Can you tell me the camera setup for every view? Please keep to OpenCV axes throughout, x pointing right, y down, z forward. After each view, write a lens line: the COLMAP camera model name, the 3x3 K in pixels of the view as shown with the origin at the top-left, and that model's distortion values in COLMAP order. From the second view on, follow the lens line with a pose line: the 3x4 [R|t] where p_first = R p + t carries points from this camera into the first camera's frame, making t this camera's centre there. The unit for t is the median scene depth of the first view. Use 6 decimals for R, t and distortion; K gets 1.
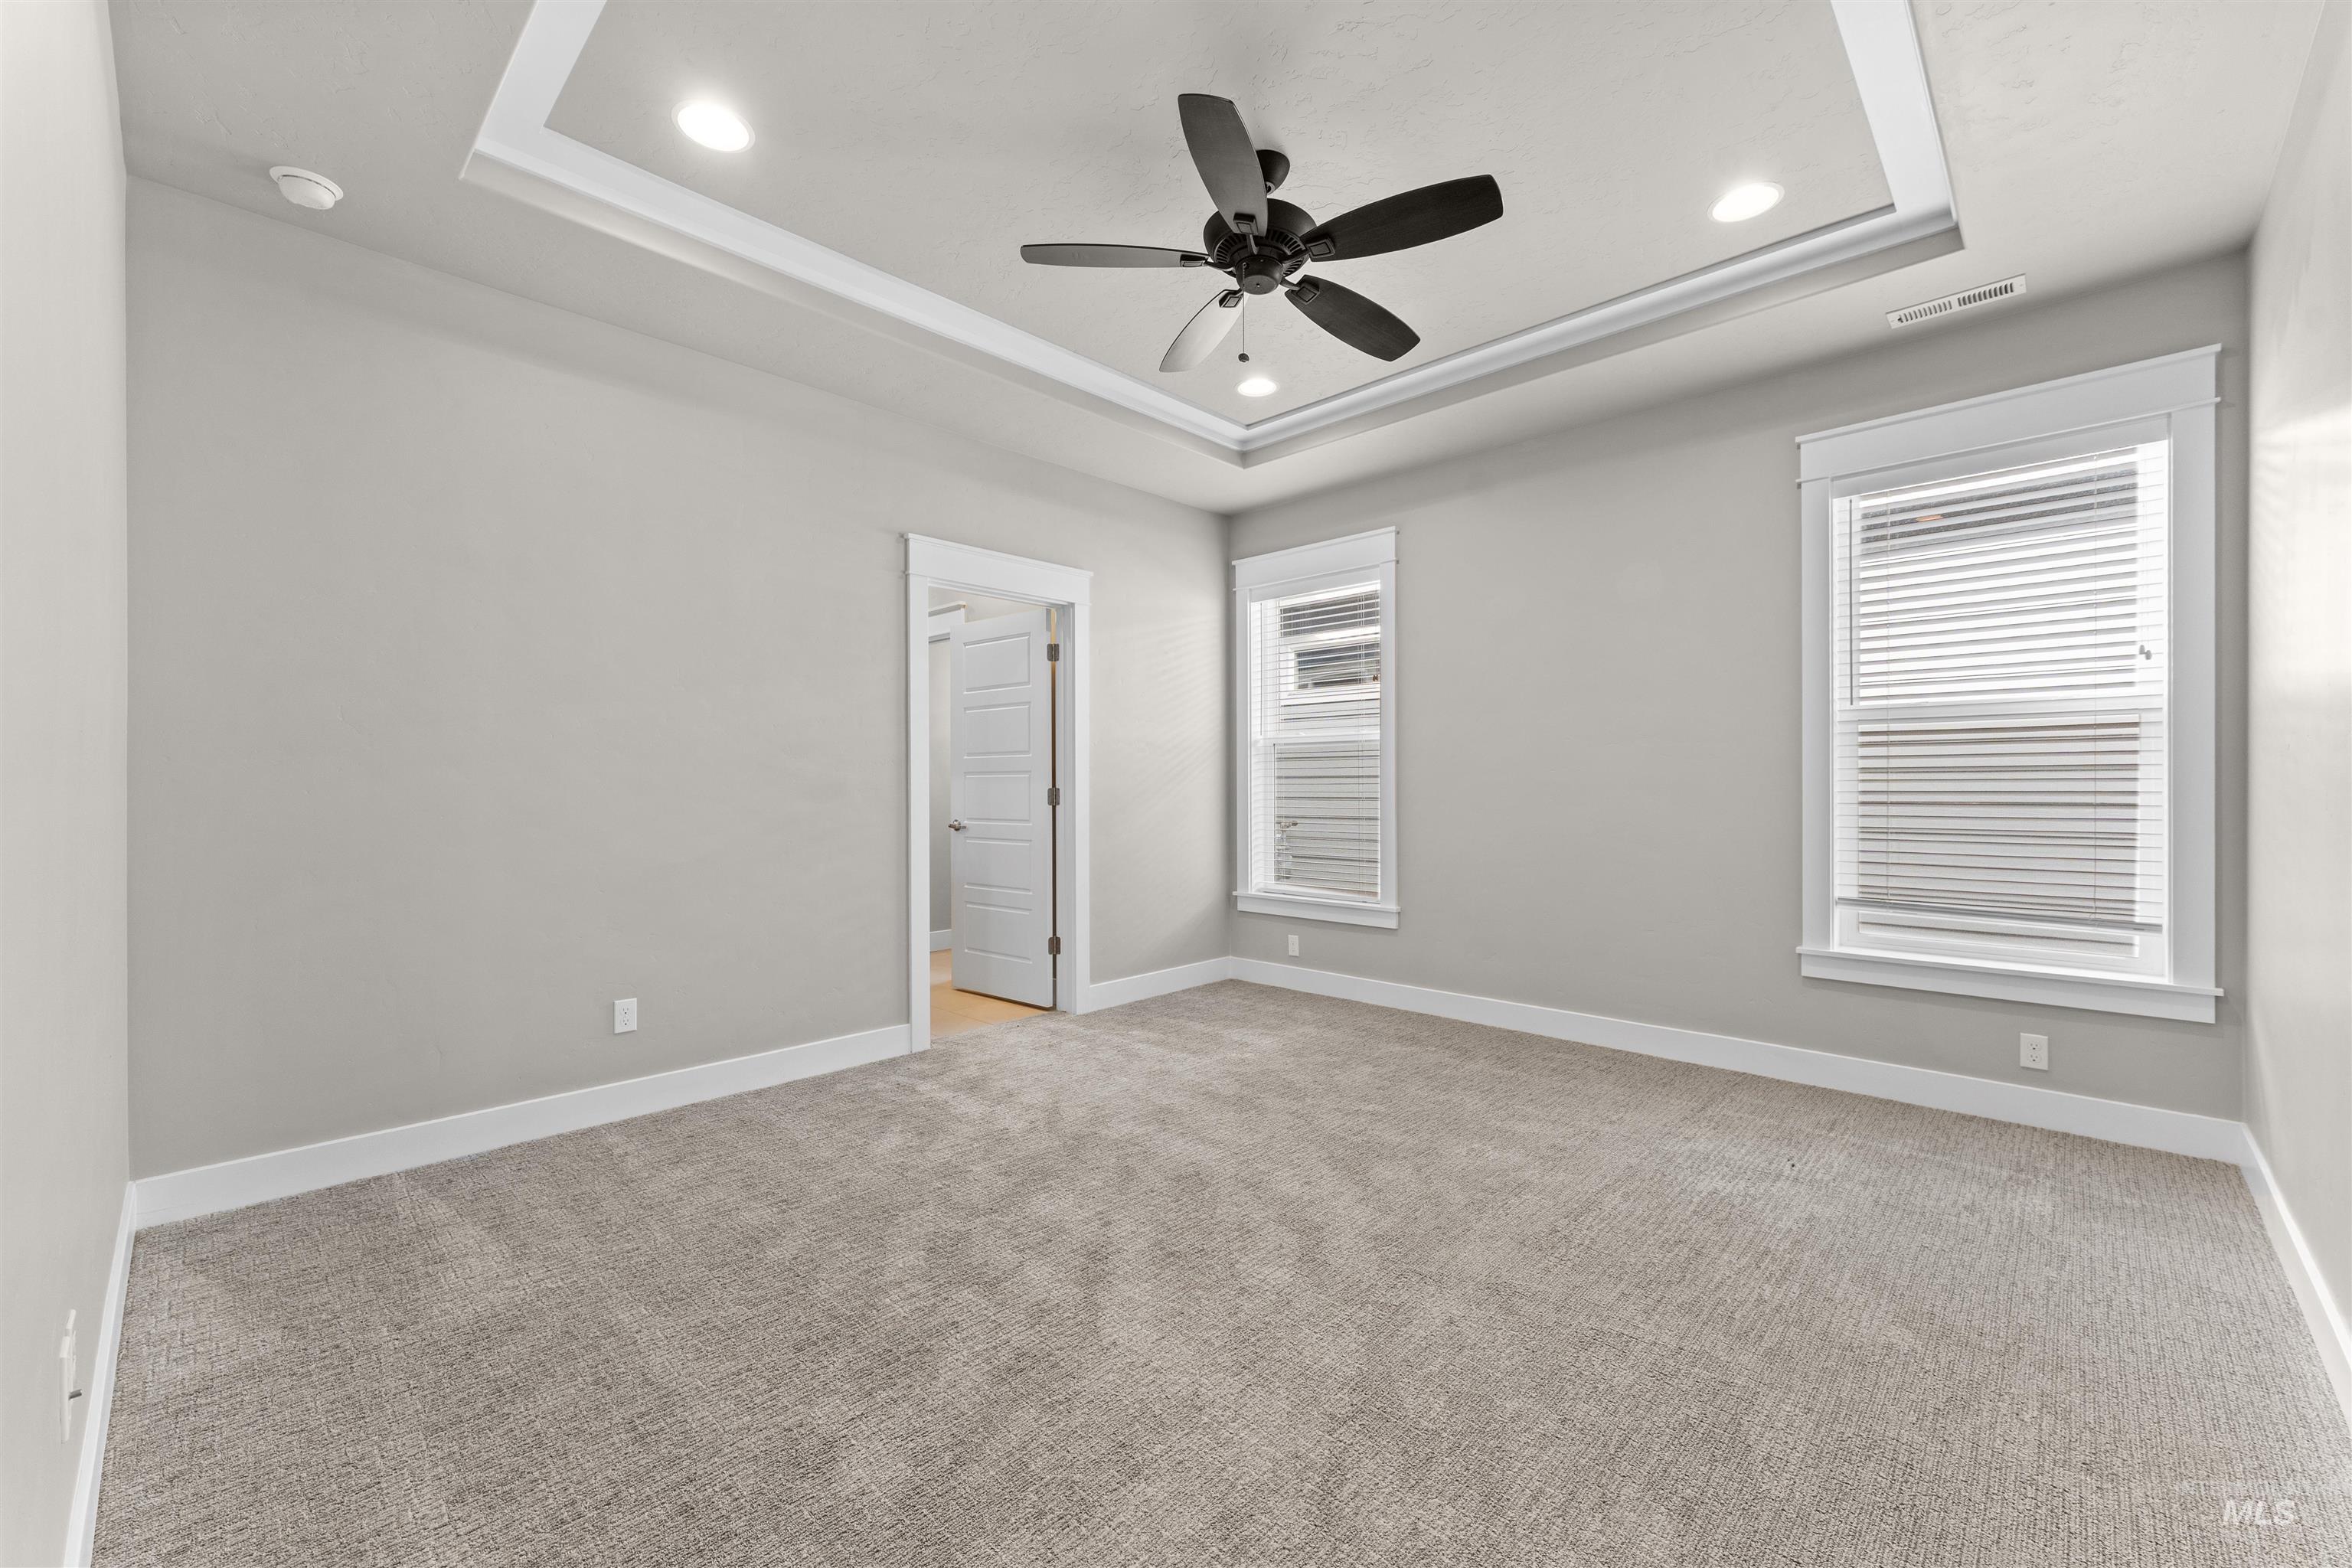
lens RADIAL K [[946.0, 0, 1175.2], [0, 946.0, 777.8], [0, 0, 1]] dist [-0.001319, 0.000048]
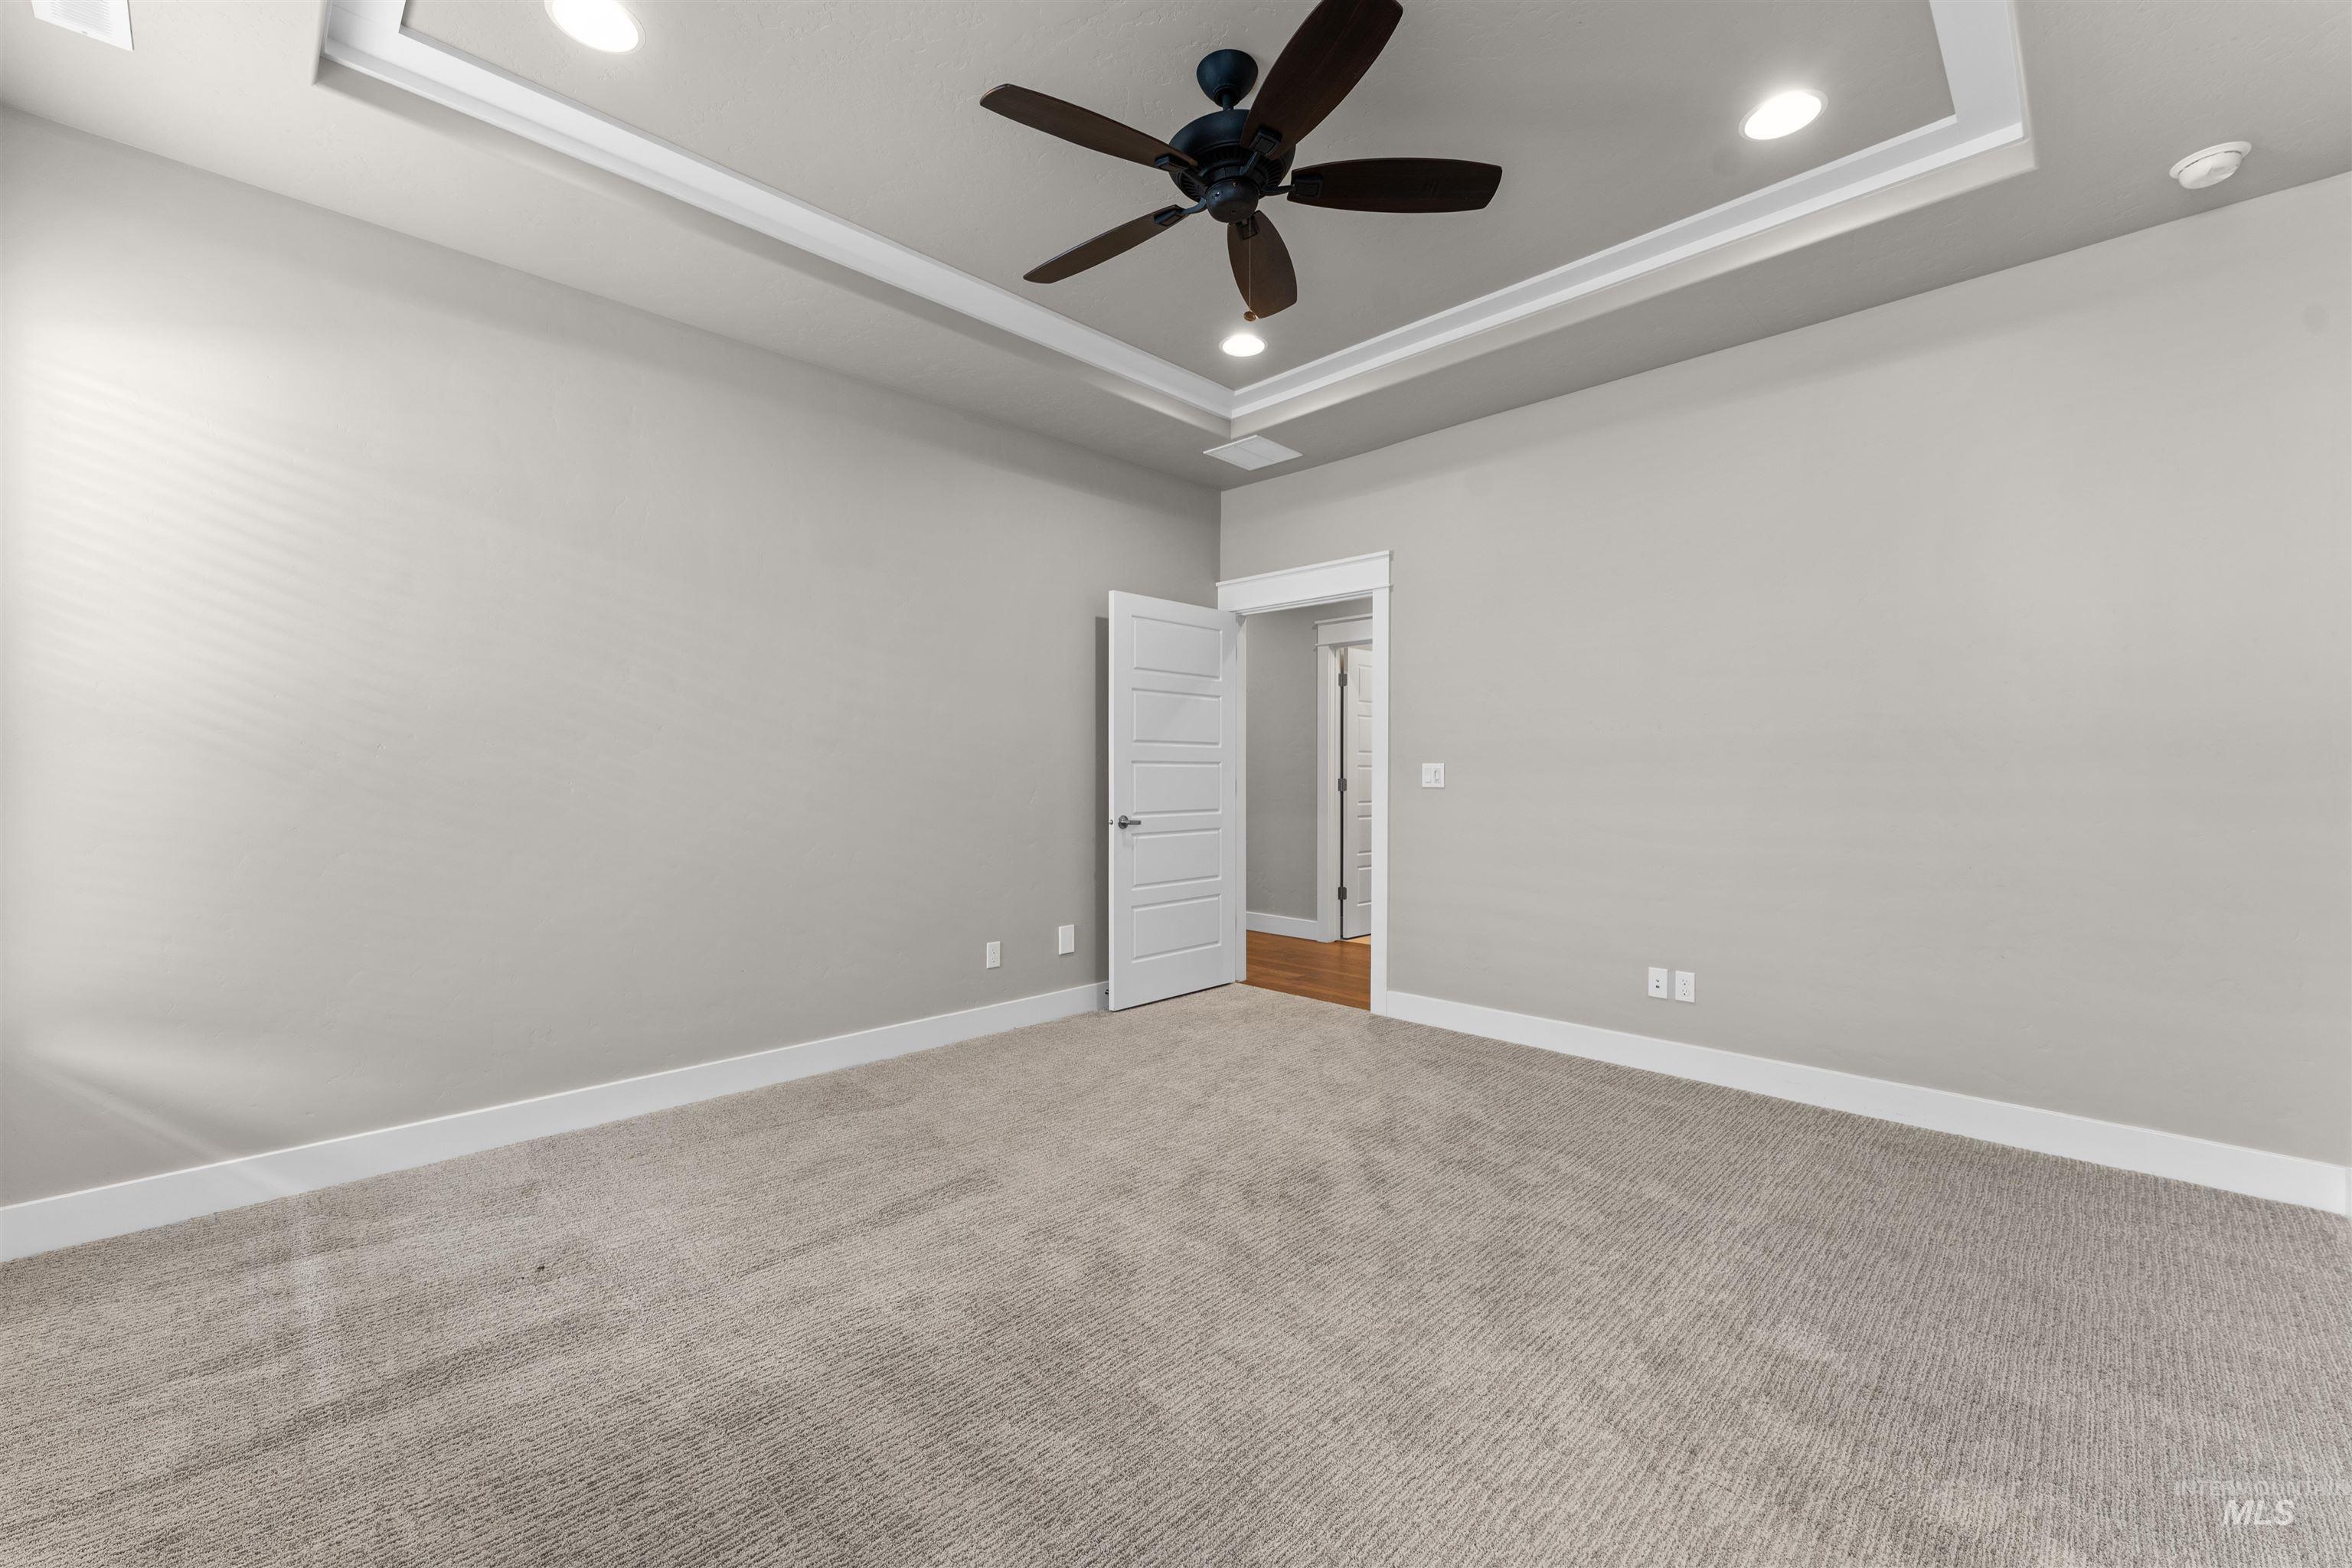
lens RADIAL K [[946.0, 0, 1175.2], [0, 946.0, 777.8], [0, 0, 1]] dist [-0.001319, 0.000048]
pose [[-0.999872, -0.004612, 0.015303, 0.149608], [-0.004745, 0.999951, -0.008665, 0.015395], [-0.015262, -0.008737, -0.999845, 2.140827]]
